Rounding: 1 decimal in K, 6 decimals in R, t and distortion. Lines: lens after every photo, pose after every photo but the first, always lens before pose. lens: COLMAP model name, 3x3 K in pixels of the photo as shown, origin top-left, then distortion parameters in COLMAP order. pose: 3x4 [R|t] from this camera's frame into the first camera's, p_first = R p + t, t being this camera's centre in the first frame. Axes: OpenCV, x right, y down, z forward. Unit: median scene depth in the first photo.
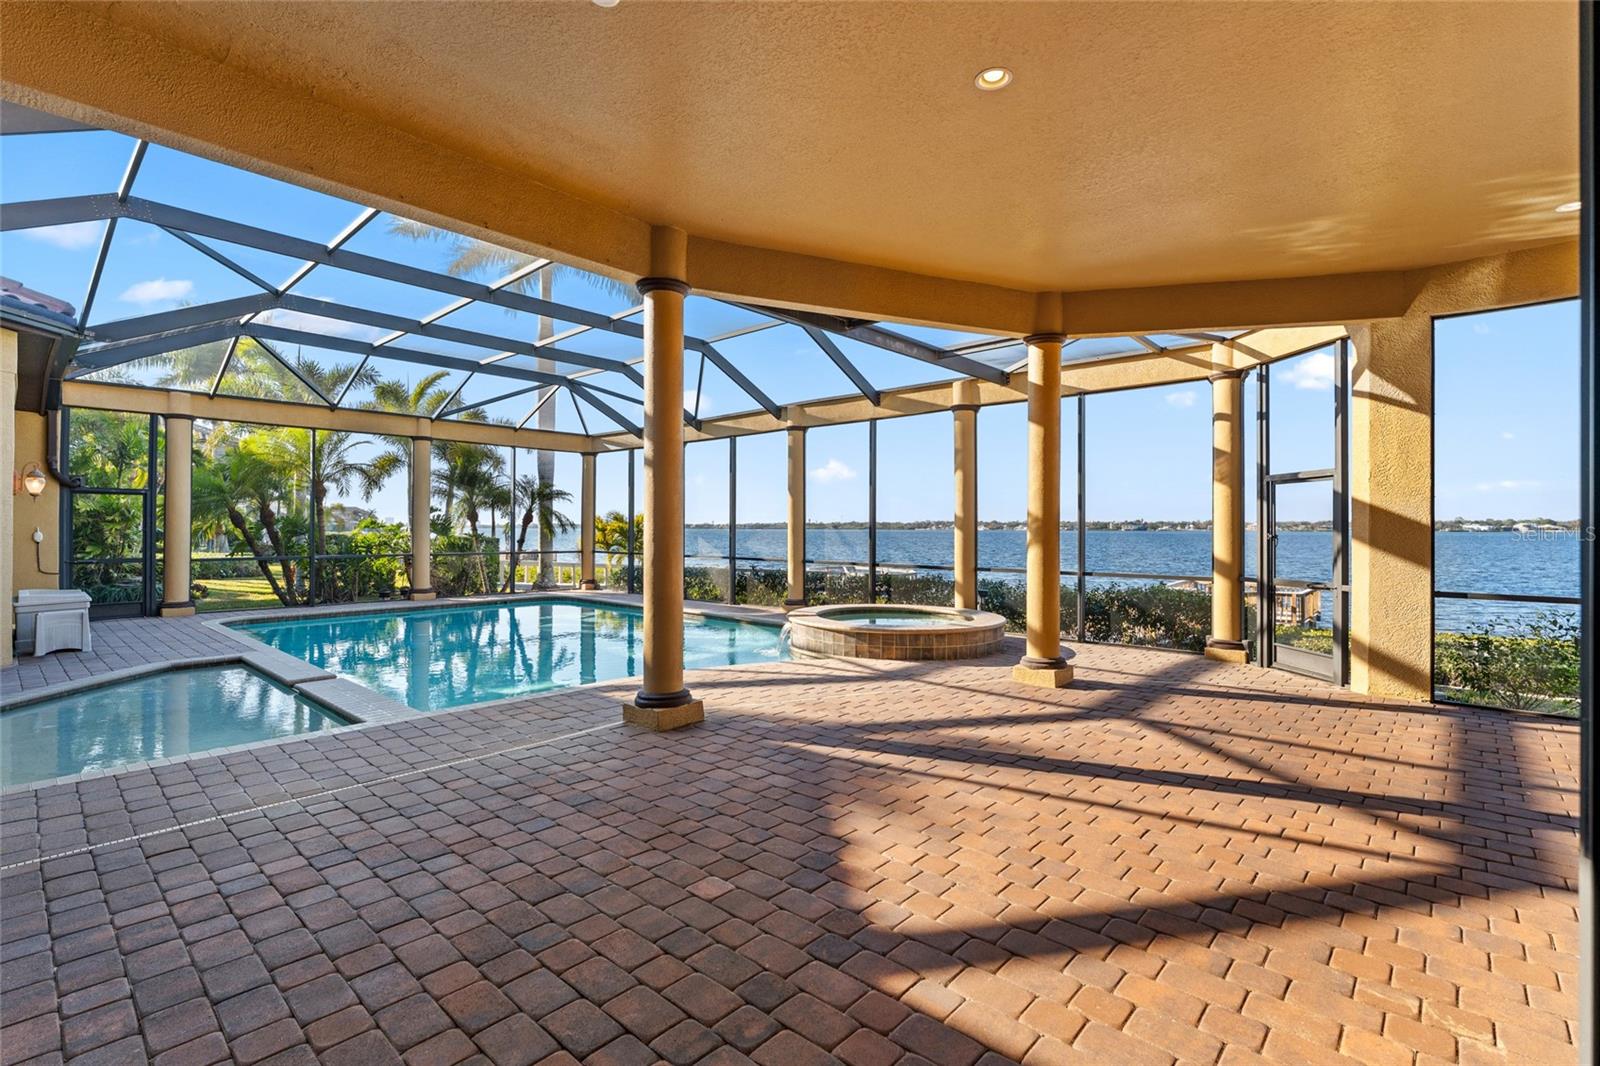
lens RADIAL K [[729.9, 0, 796.7], [0, 729.9, 527.7], [0, 0, 1]] dist [0.004071, -0.001727]
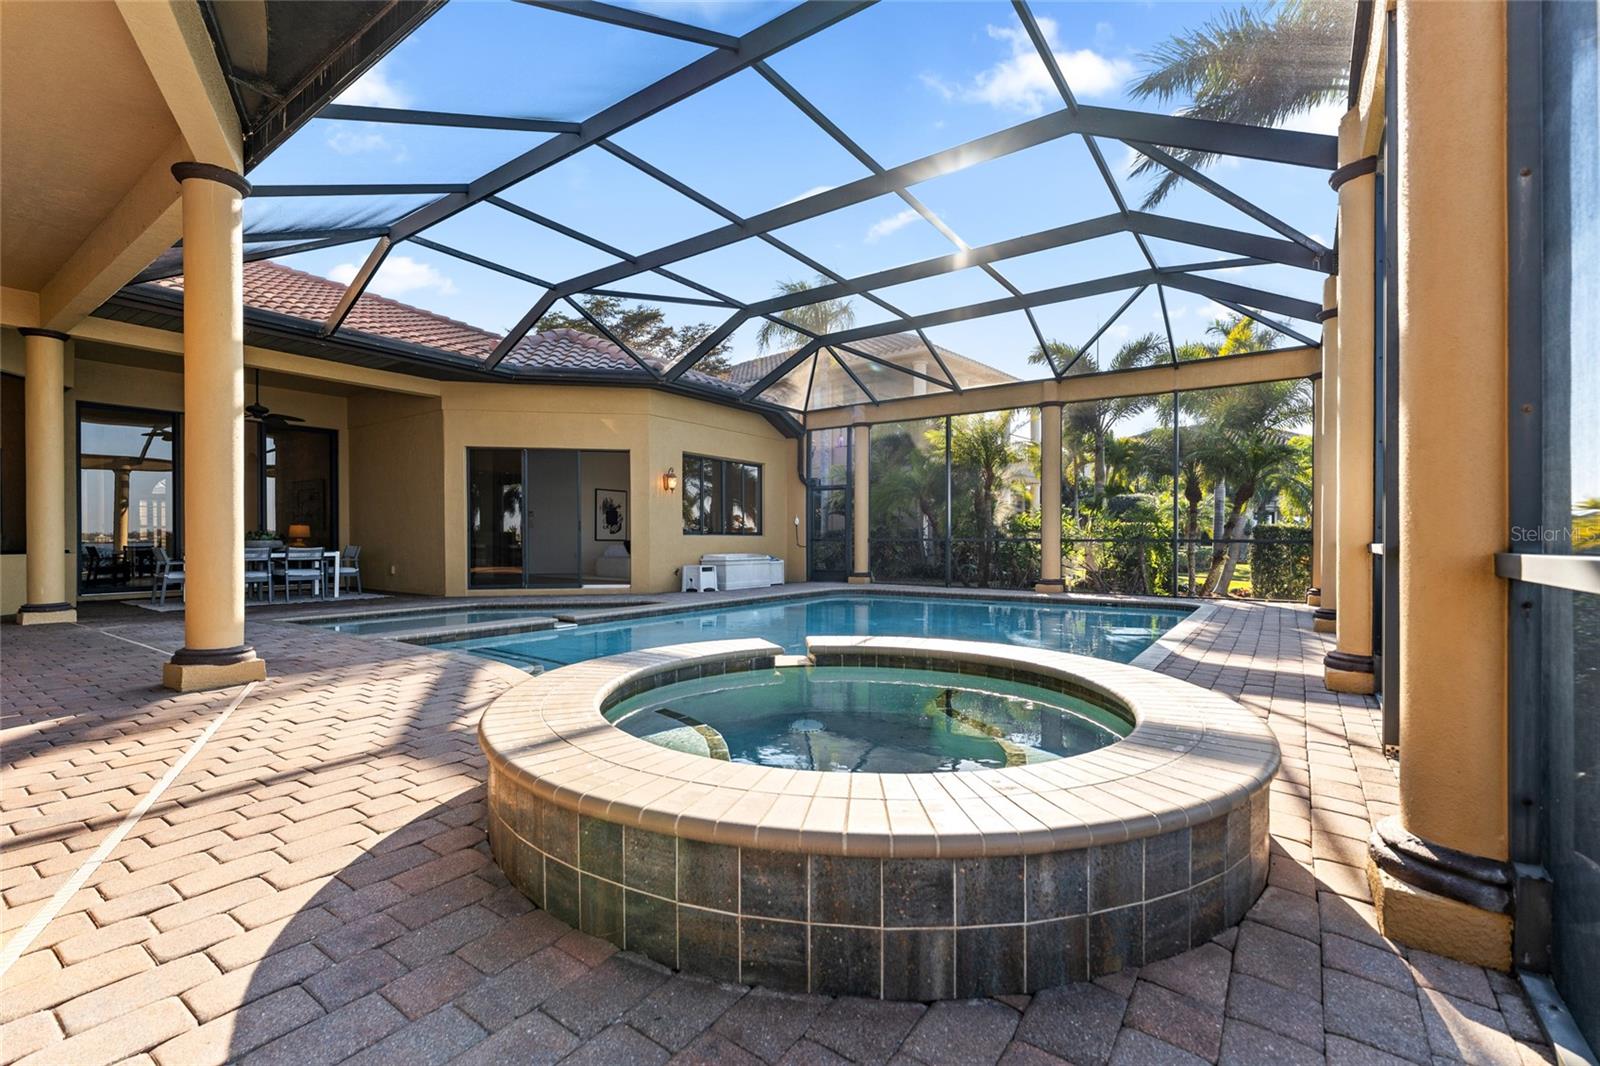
lens RADIAL K [[698.6, 0, 799.5], [0, 698.6, 546.5], [0, 0, 1]] dist [0.008445, 0.000049]
pose [[0.130154, 0.009289, -0.991450, 0.364017], [0.002950, 0.999948, 0.009756, 0.048652], [0.991489, -0.004195, 0.130120, 0.800359]]
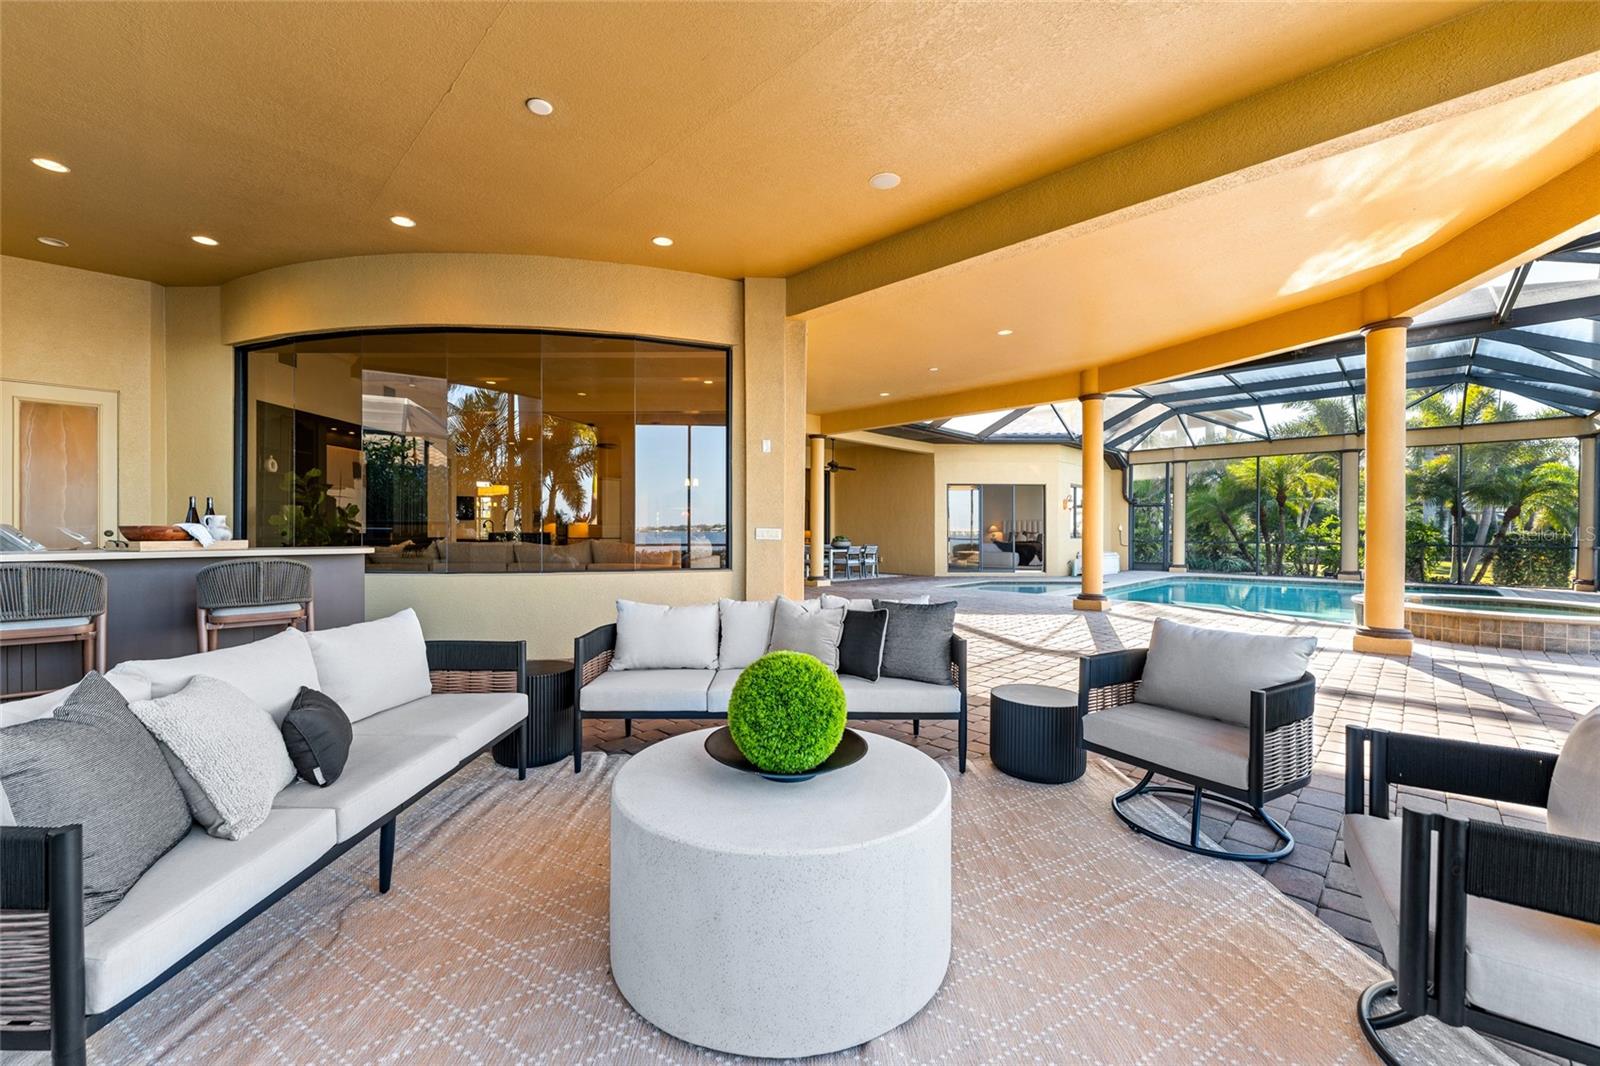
lens RADIAL K [[647.1, 0, 799.4], [0, 647.1, 531.8], [0, 0, 1]] dist [0.003131, 0.000773]
pose [[-0.014187, 0.000348, -0.999899, 0.817826], [-0.000176, 1.000000, 0.000350, 0.021566], [0.999899, 0.000181, -0.014187, 0.101129]]
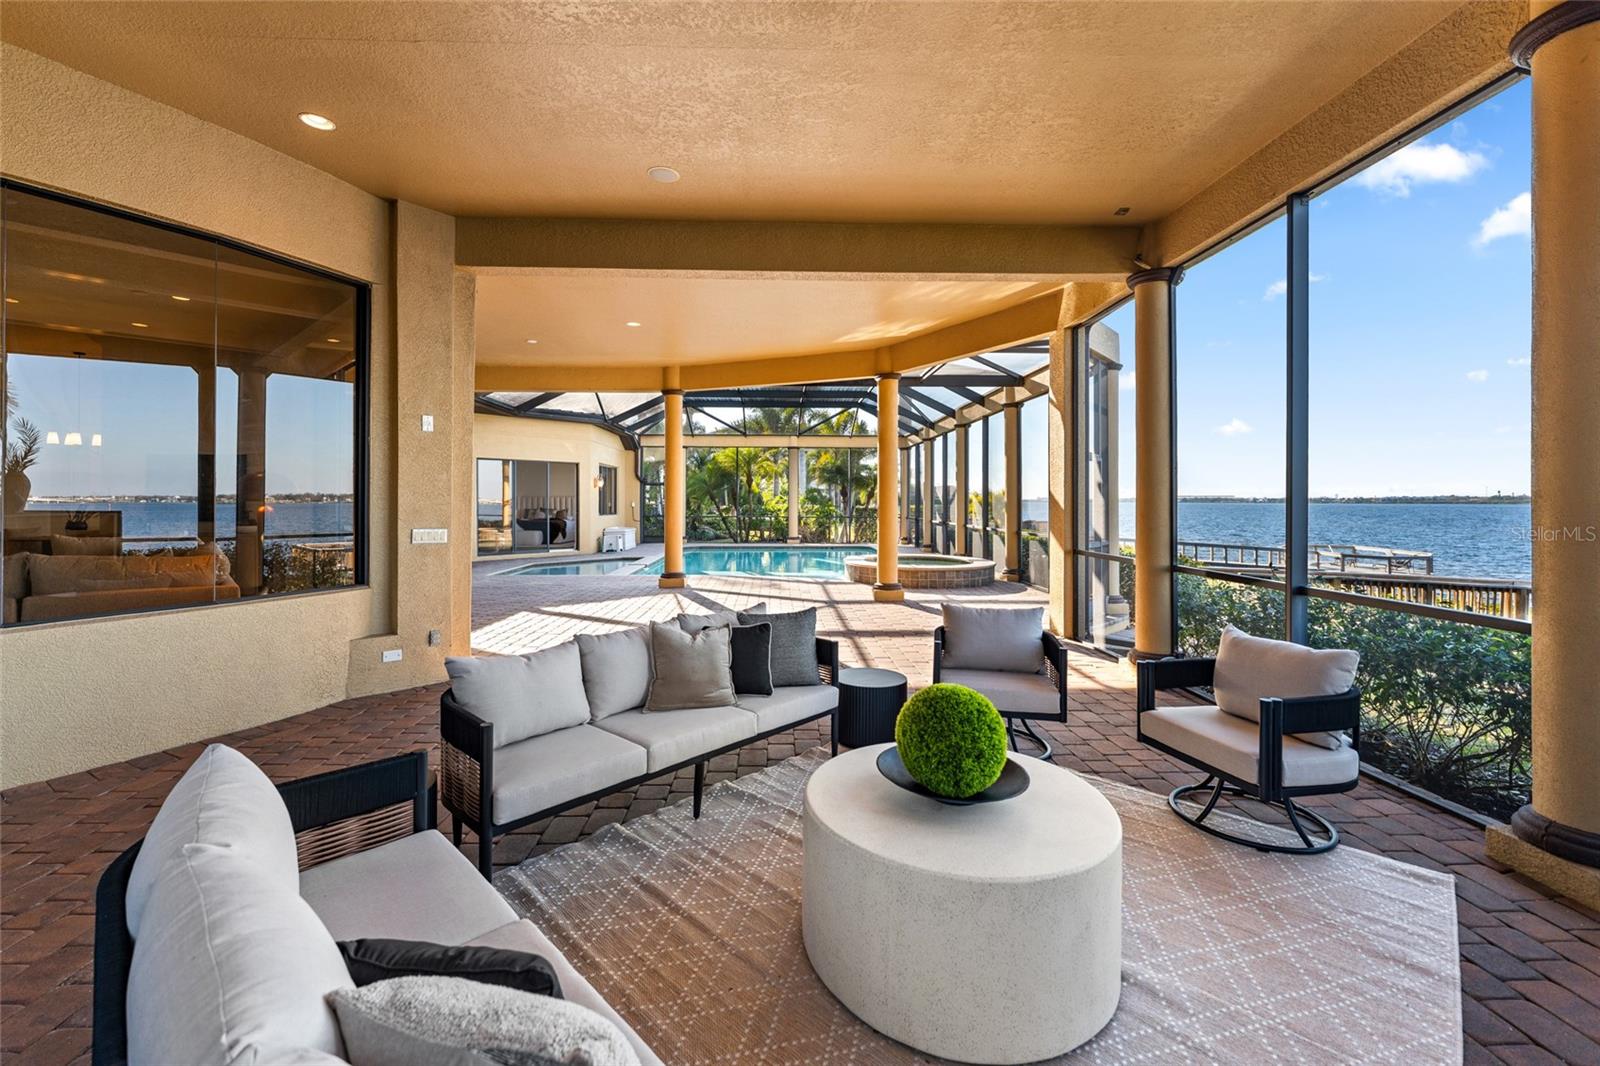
lens RADIAL K [[647.1, 0, 797.5], [0, 647.1, 502.6], [0, 0, 1]] dist [0.003131, 0.000773]
pose [[0.703071, 0.001621, -0.711117, 0.751825], [-0.000181, 0.999998, 0.002100, 0.001548], [0.711119, -0.001348, 0.703070, -0.060712]]
